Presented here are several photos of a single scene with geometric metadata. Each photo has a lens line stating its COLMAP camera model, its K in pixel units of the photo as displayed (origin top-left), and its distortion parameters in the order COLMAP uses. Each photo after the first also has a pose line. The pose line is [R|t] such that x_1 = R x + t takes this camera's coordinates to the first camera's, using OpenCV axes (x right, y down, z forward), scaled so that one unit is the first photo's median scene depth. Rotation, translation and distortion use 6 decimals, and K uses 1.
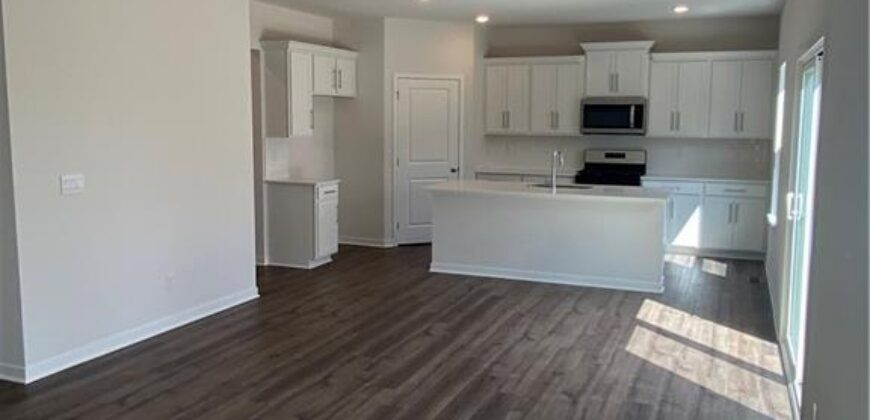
lens RADIAL K [[745.1, 0, 435.0], [0, 745.1, 210.0], [0, 0, 1]] dist [0.004913, 0.003137]
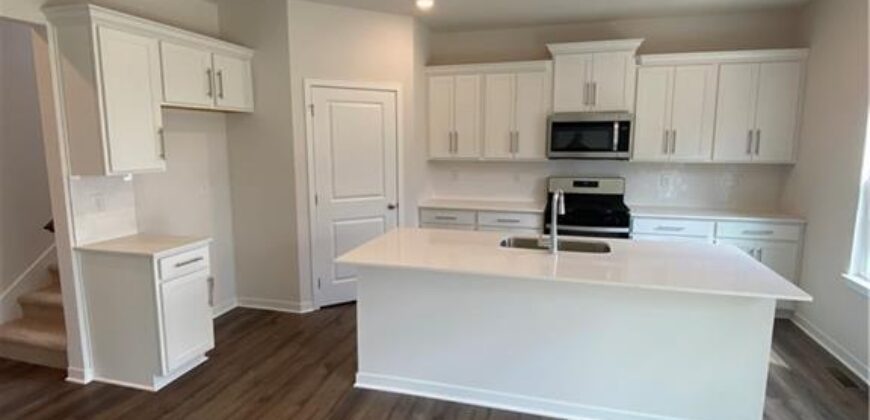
lens RADIAL K [[474.4, 0, 435.0], [0, 474.4, 210.0], [0, 0, 1]] dist [0.029163, -0.040622]
pose [[0.993841, -0.024330, 0.108112, 0.017331], [0.021916, 0.999484, 0.023464, -0.063298], [-0.108627, -0.020950, 0.993862, 0.515471]]
